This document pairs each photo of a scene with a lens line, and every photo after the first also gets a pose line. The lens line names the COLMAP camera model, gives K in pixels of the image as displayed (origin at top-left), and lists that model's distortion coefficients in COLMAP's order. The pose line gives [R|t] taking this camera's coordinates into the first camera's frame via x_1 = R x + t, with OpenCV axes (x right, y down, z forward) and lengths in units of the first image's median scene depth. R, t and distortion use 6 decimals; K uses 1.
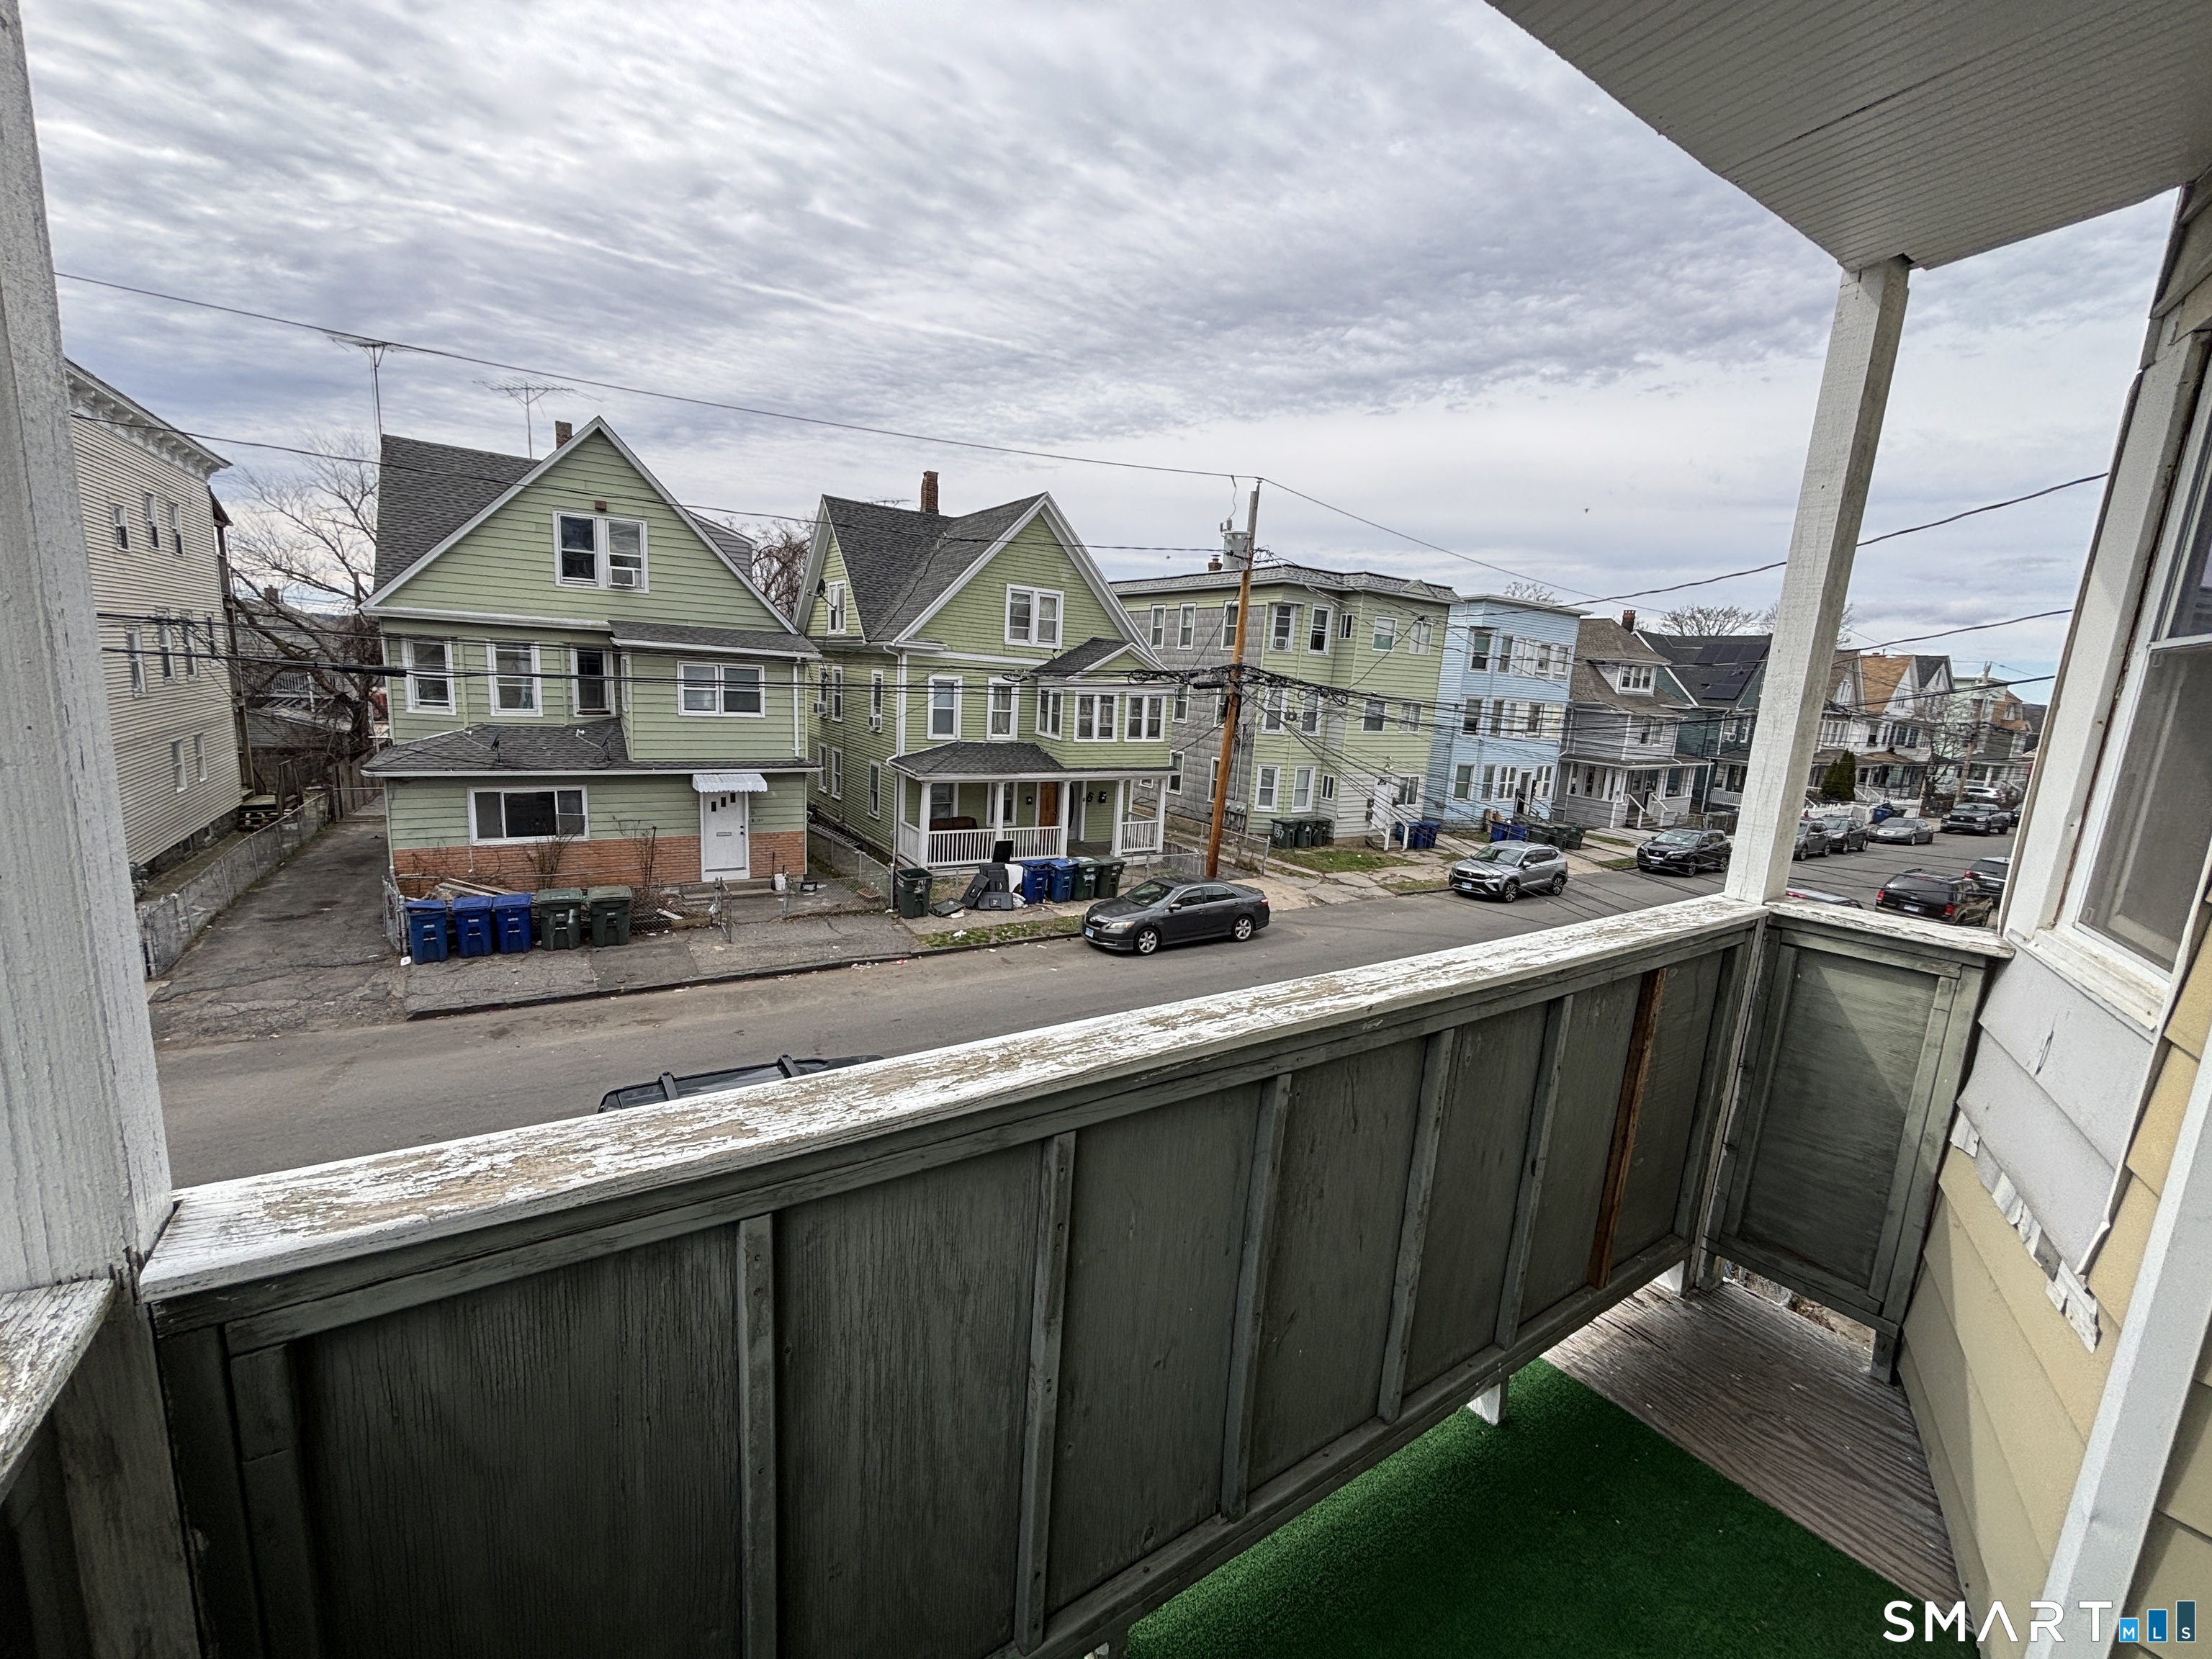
lens RADIAL K [[890.1, 0, 1101.2], [0, 890.1, 834.3], [0, 0, 1]] dist [-0.000097, -0.000724]
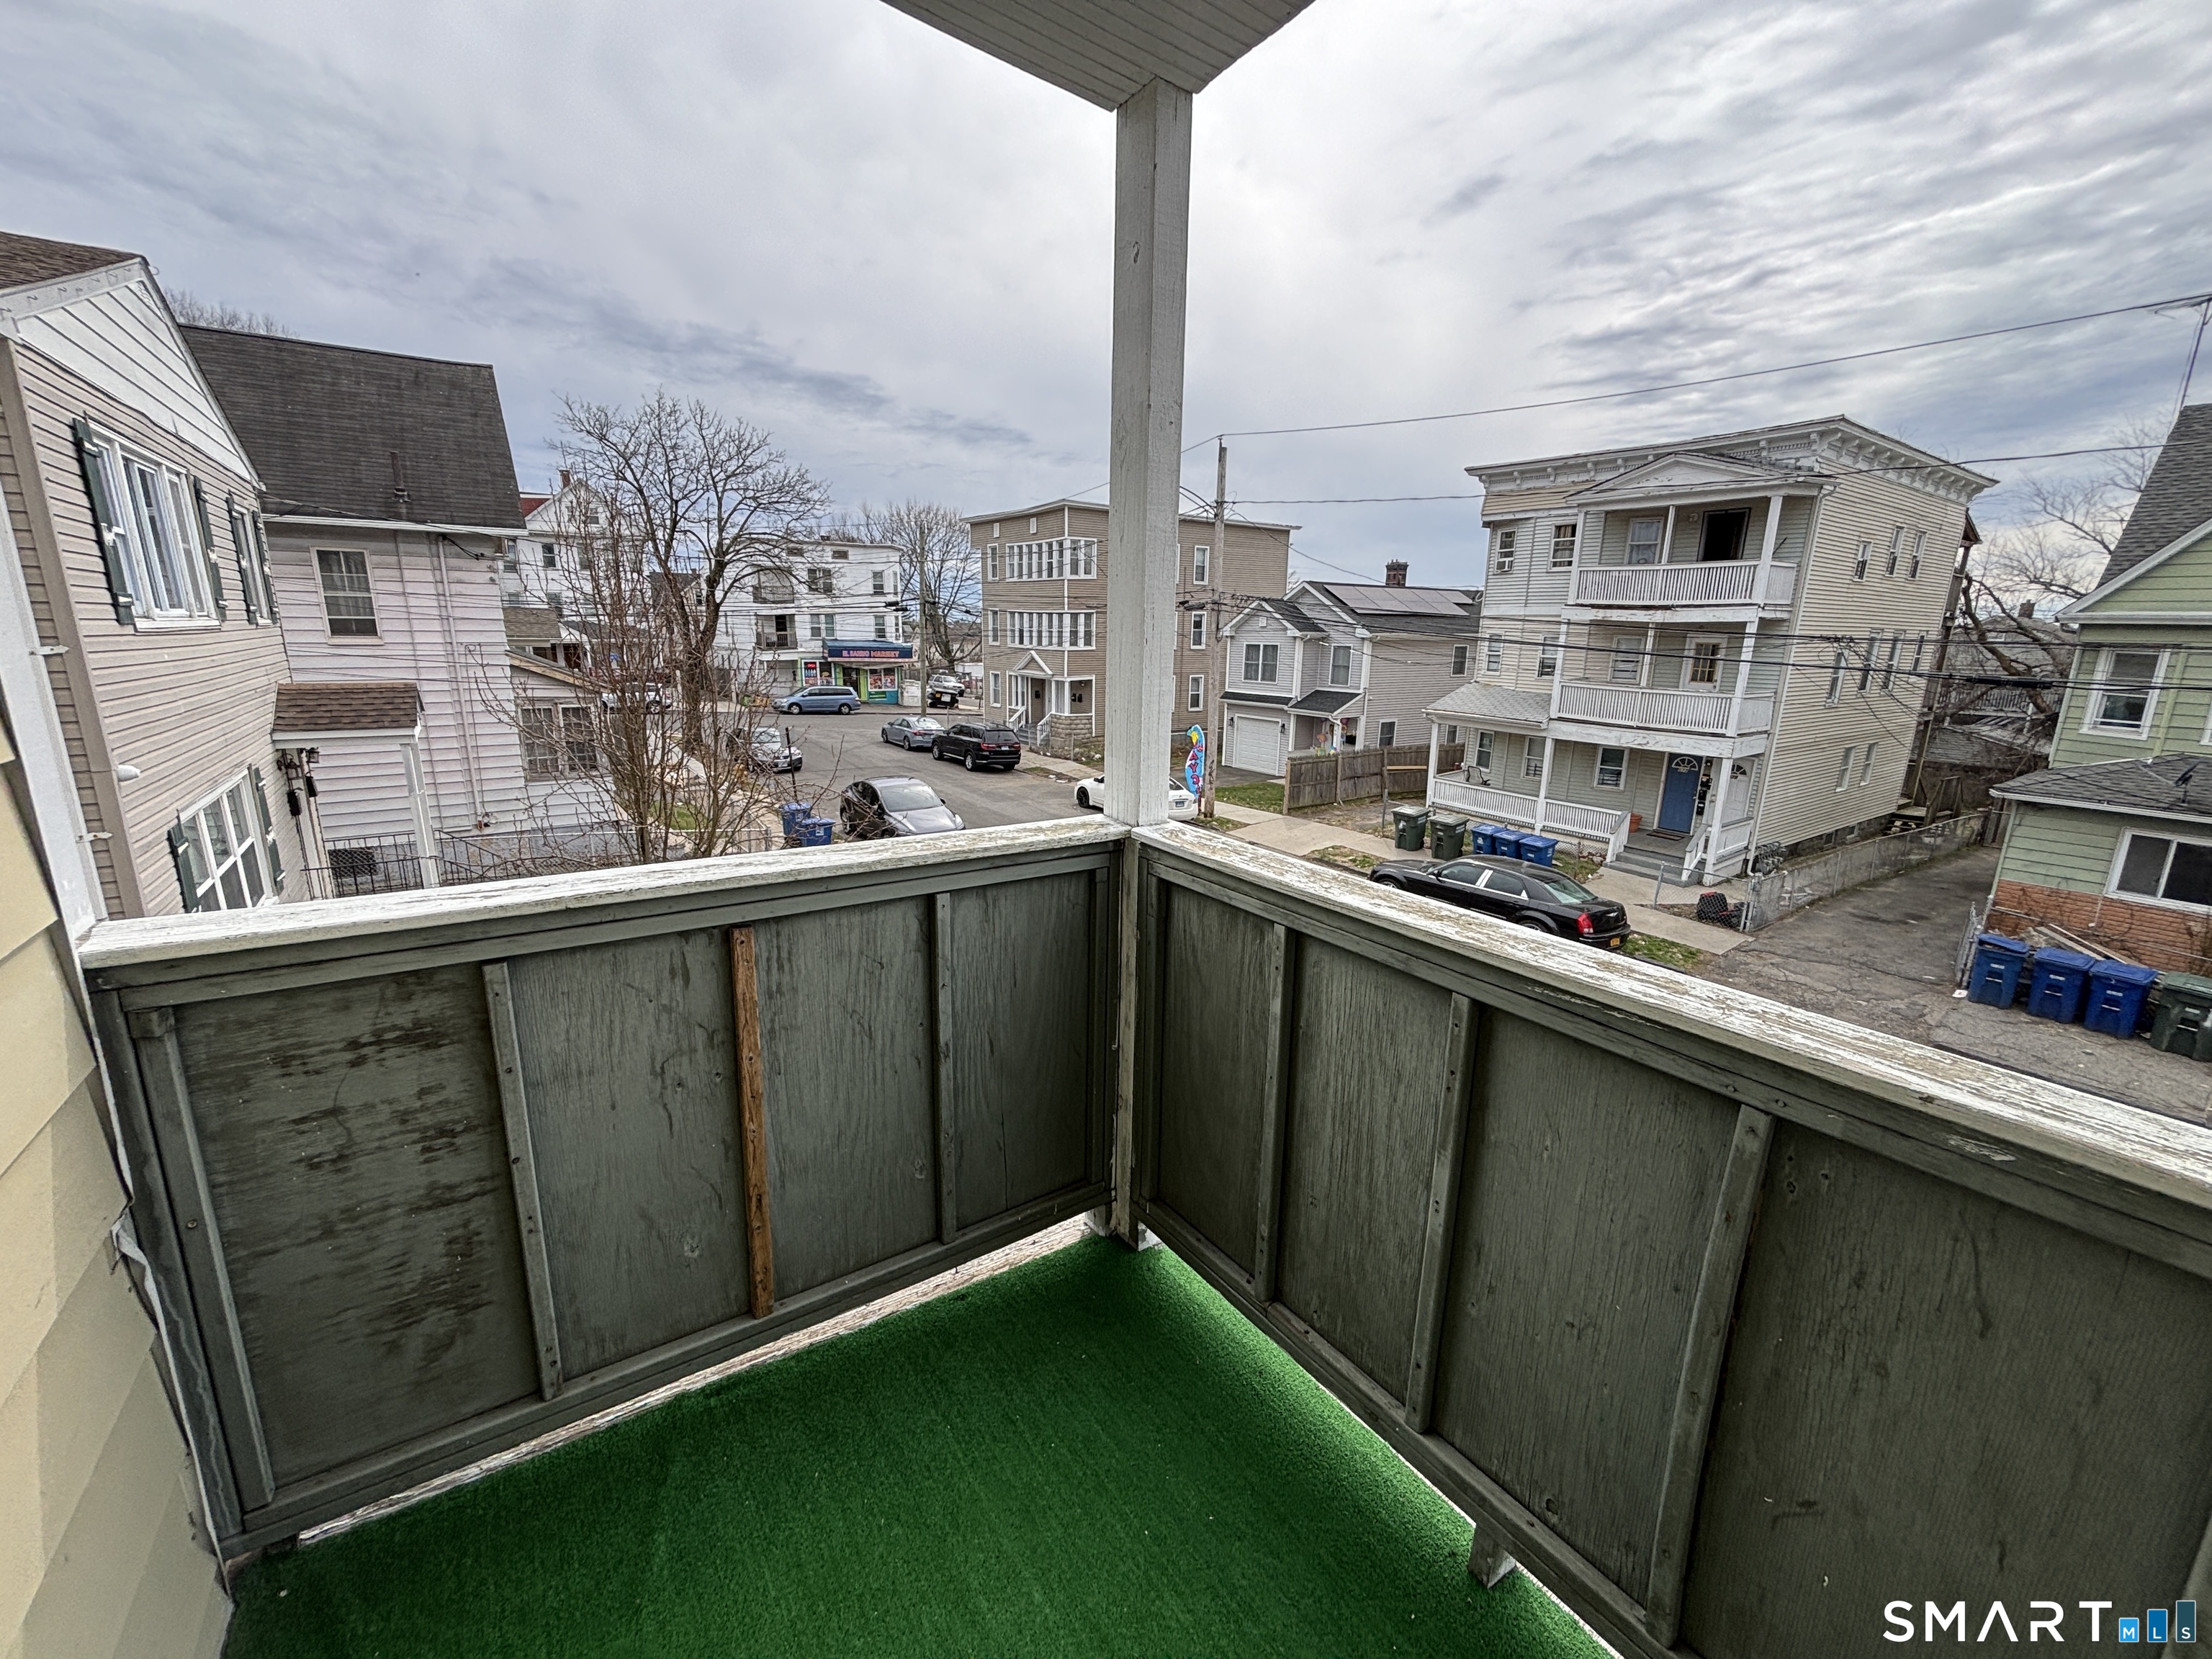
lens RADIAL K [[888.0, 0, 1103.5], [0, 888.0, 833.8], [0, 0, 1]] dist [0.002838, -0.000745]
pose [[0.026084, 0.169954, -0.985107, 0.090220], [-0.192228, 0.967904, 0.161896, 0.001903], [0.981004, 0.185142, 0.057917, 0.034292]]
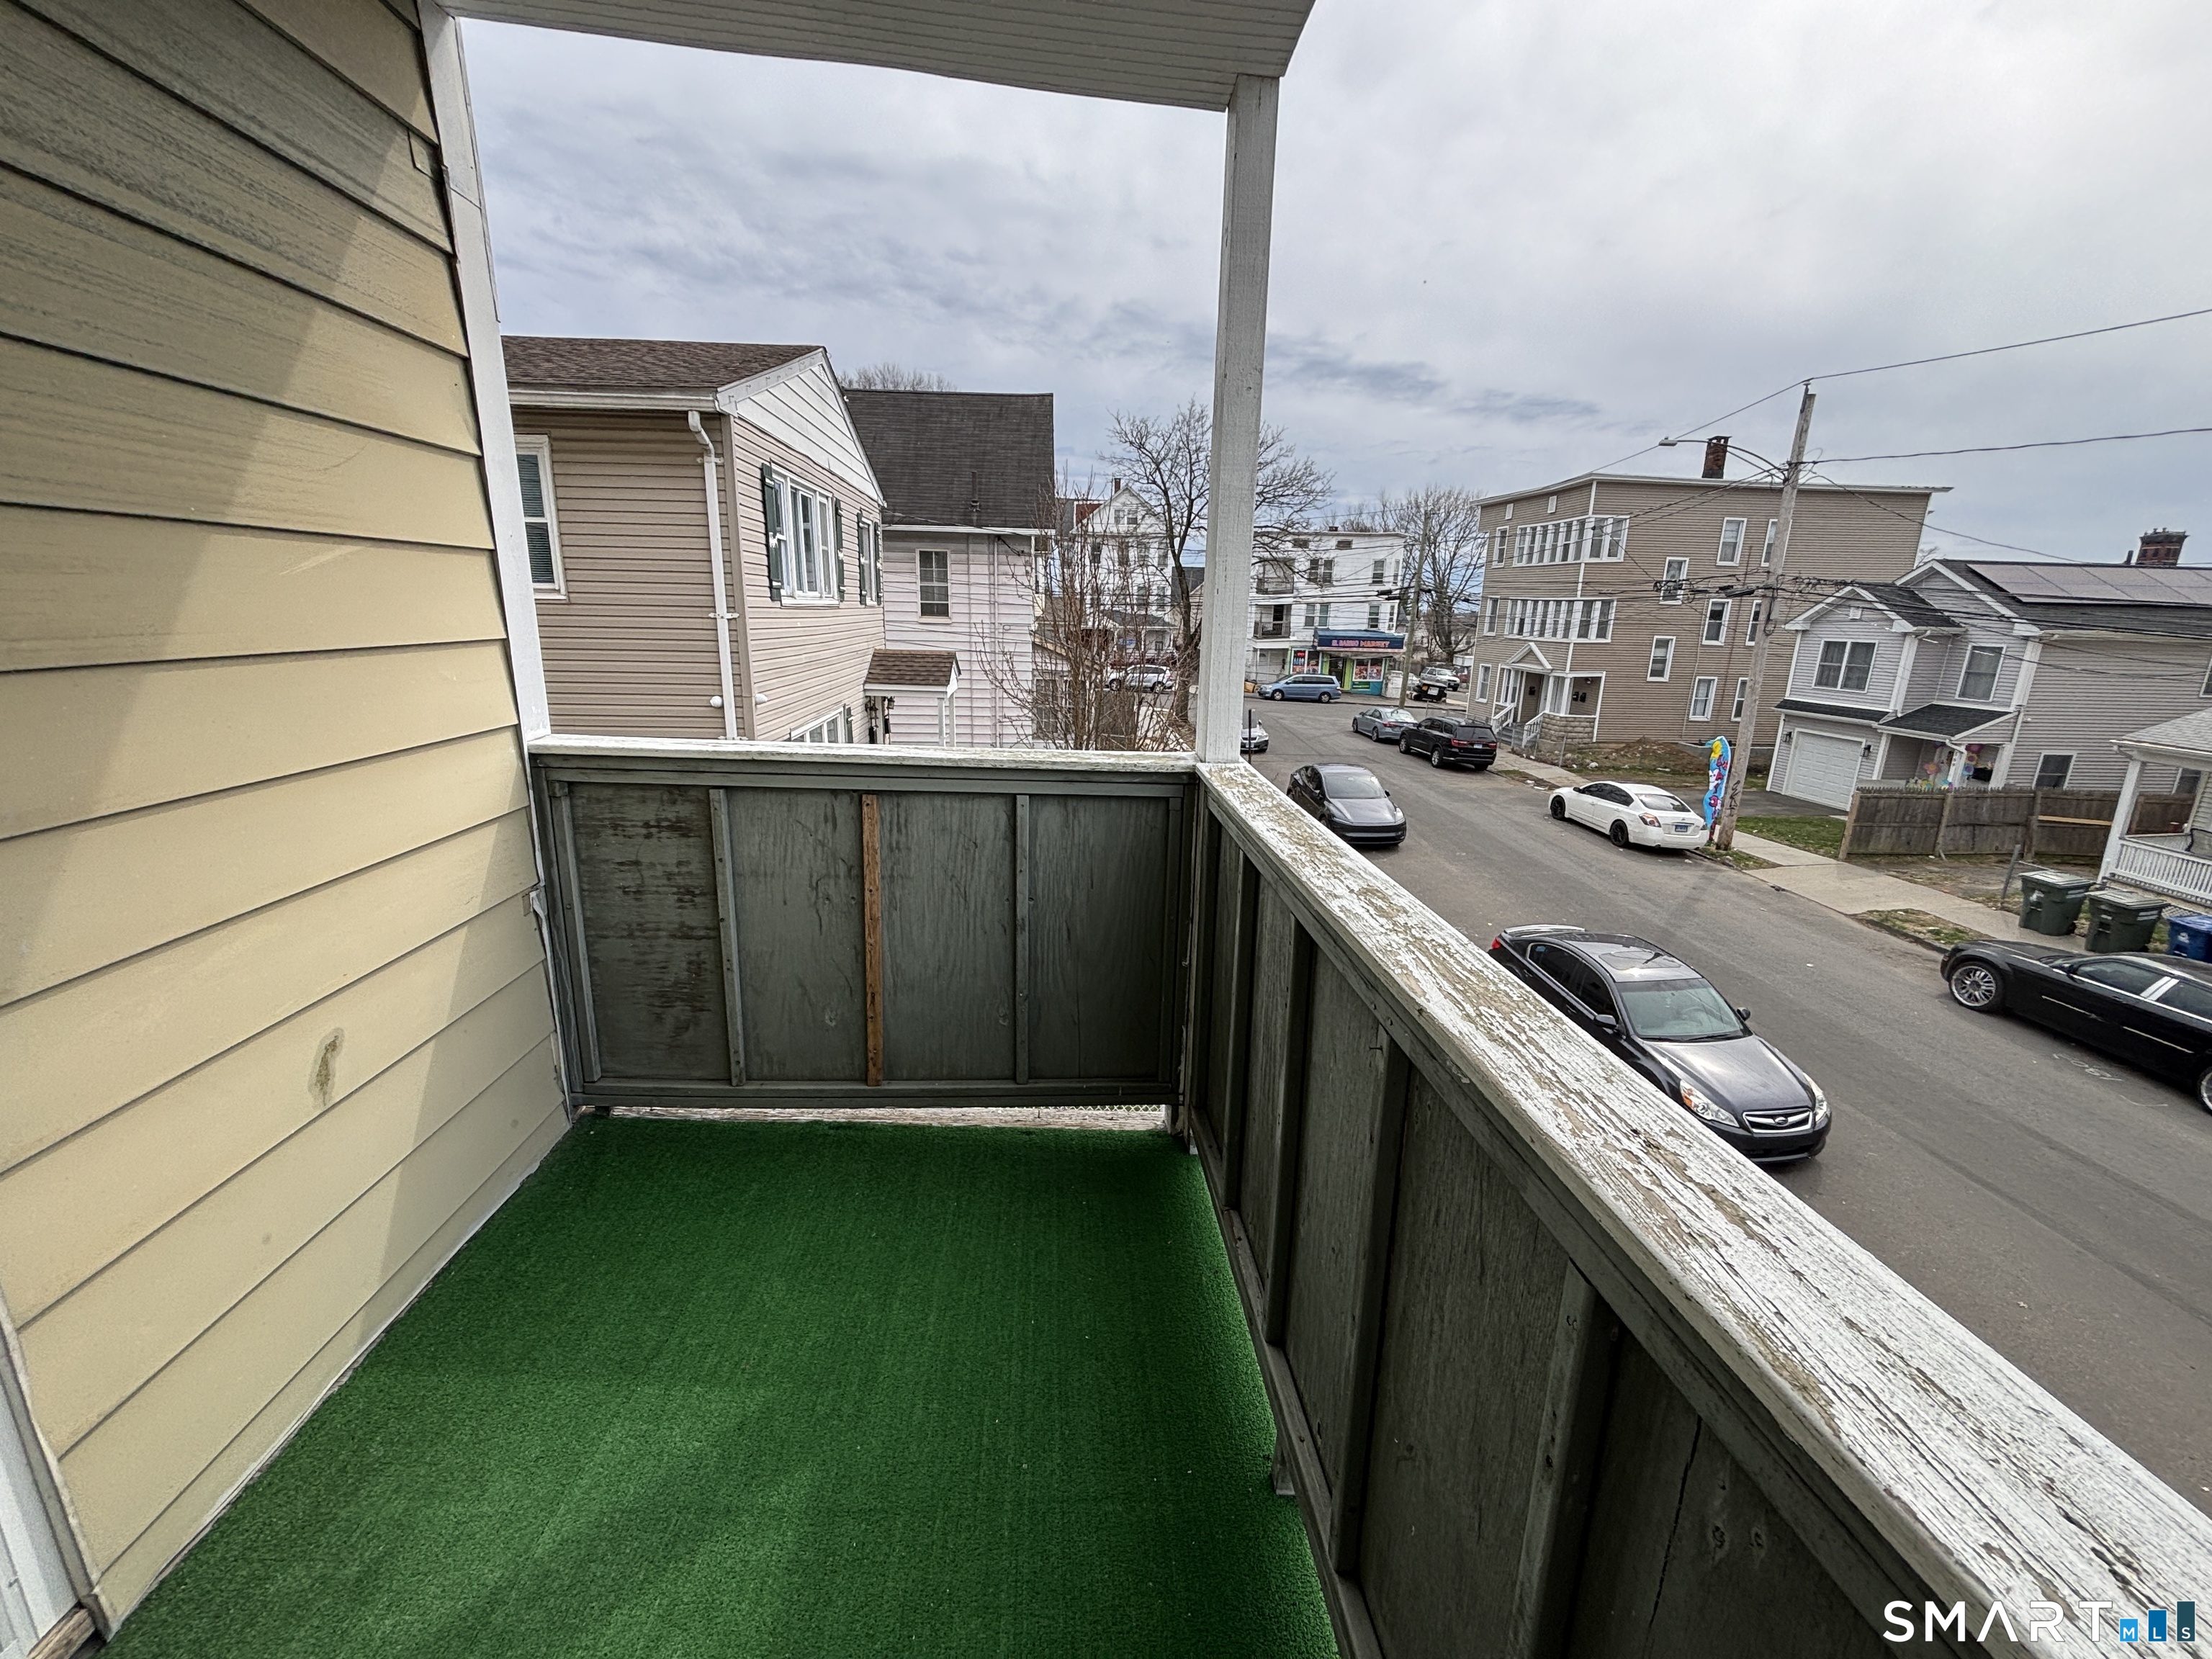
lens RADIAL K [[888.0, 0, 1103.5], [0, 888.0, 833.8], [0, 0, 1]] dist [0.002838, -0.000745]
pose [[-0.489993, 0.146923, -0.859256, 0.095199], [-0.207316, 0.937773, 0.278571, -0.005388], [0.846716, 0.314635, -0.429042, 0.105293]]
